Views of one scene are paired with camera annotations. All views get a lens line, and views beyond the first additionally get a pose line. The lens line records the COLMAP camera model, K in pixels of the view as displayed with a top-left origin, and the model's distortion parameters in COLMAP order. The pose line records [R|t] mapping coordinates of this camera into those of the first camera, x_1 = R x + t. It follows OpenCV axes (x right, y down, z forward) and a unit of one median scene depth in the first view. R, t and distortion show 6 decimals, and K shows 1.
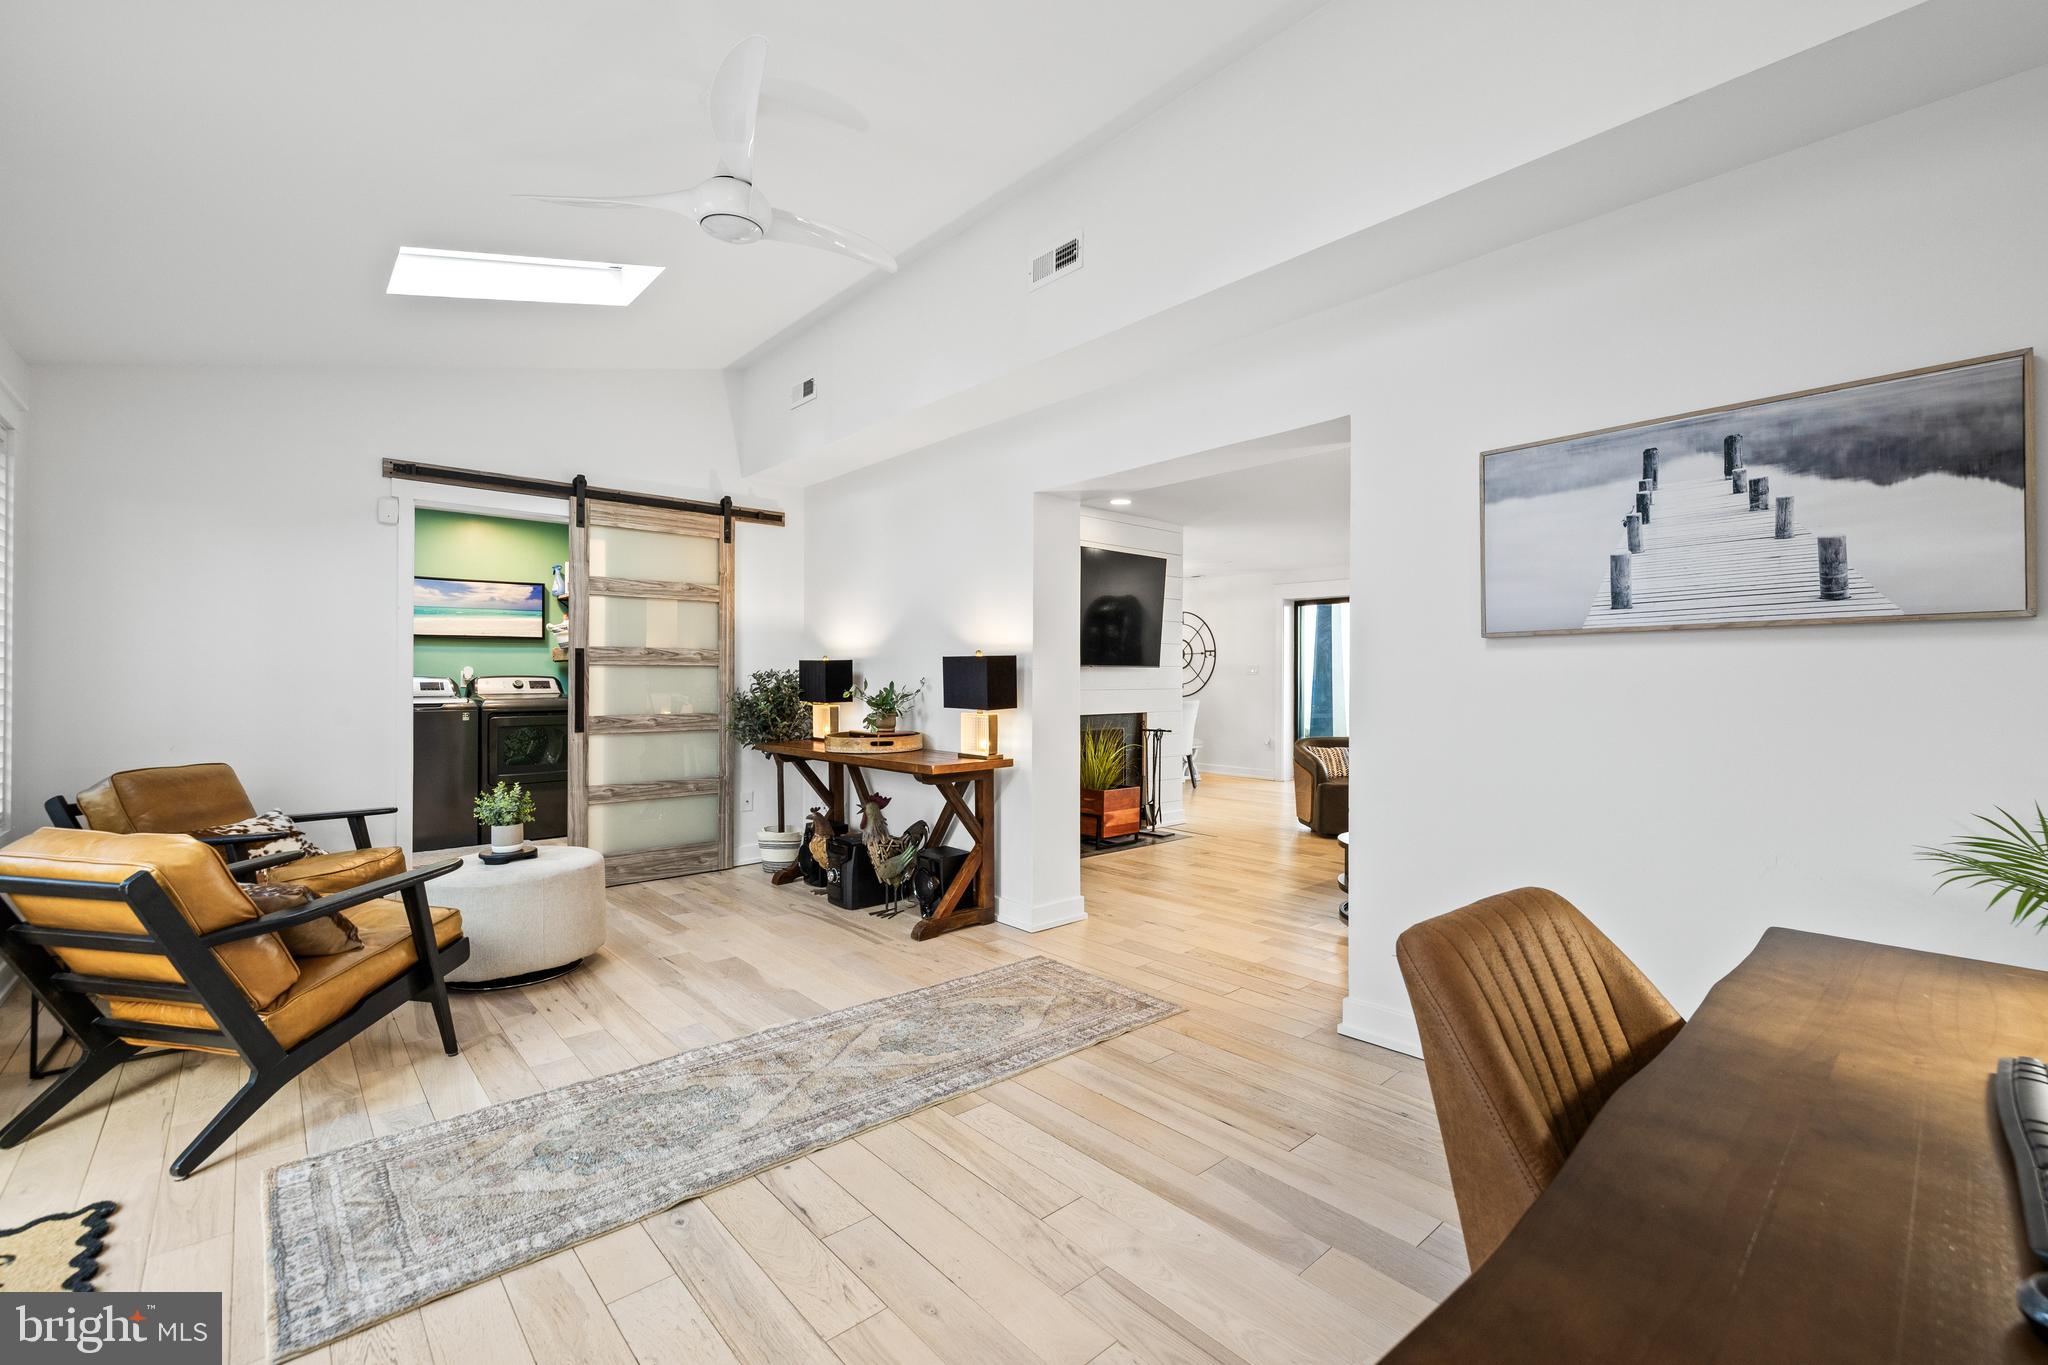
lens RADIAL K [[881.0, 0, 1031.8], [0, 881.0, 673.7], [0, 0, 1]] dist [0.001908, 0.000519]
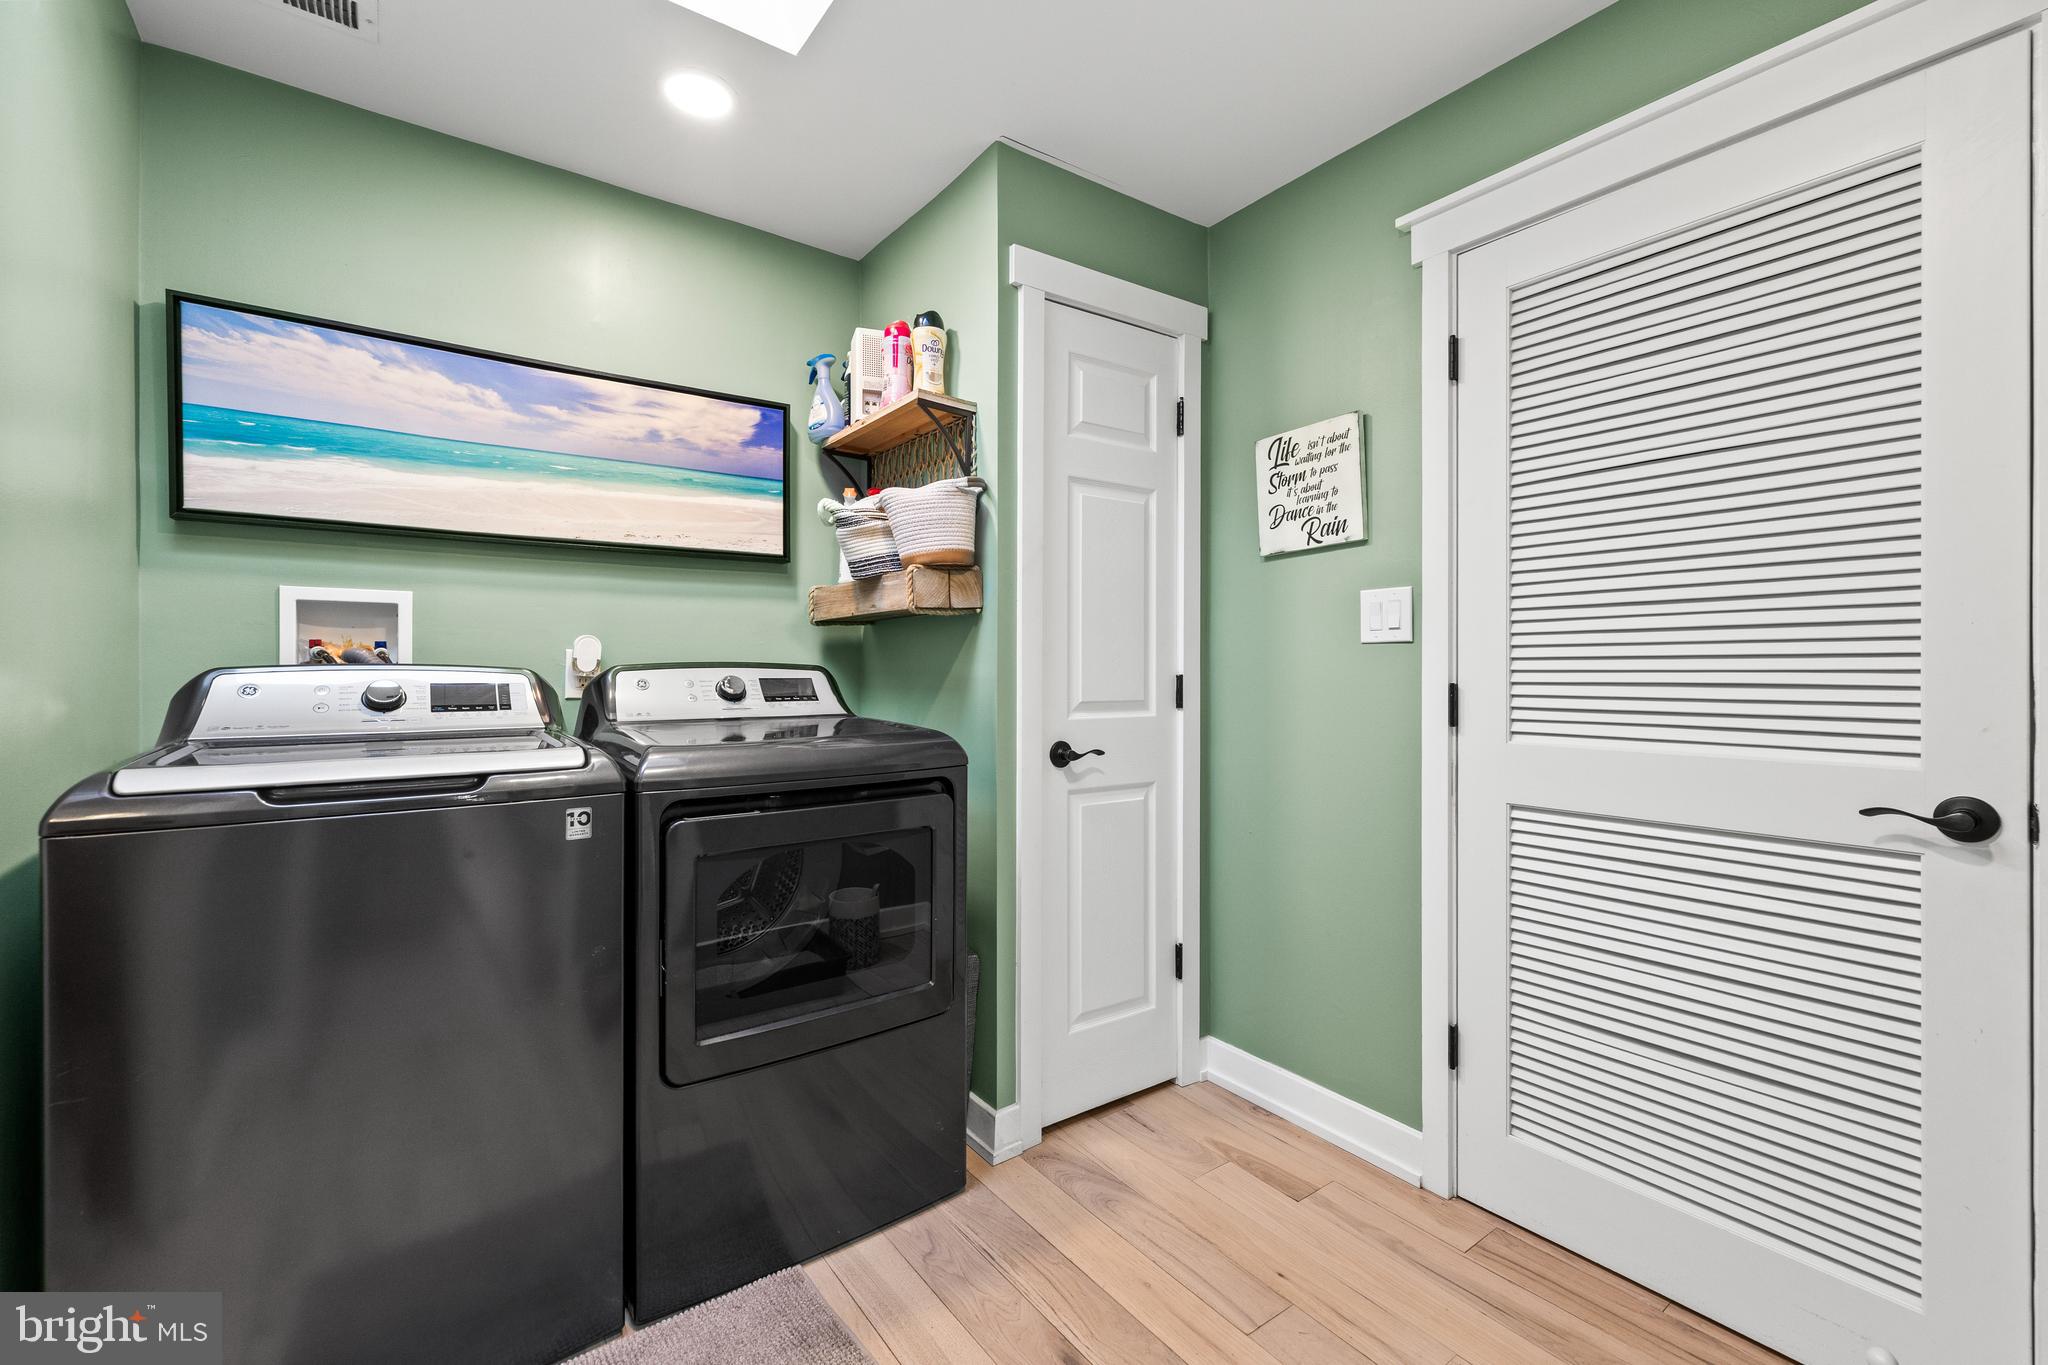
lens RADIAL K [[864.3, 0, 1026.1], [0, 864.3, 684.7], [0, 0, 1]] dist [0.000555, 0.000224]
pose [[0.994682, 0.001916, -0.102975, -0.442376], [0.000108, 0.999807, 0.019642, 0.004130], [0.102993, -0.019549, 0.994490, 0.694657]]
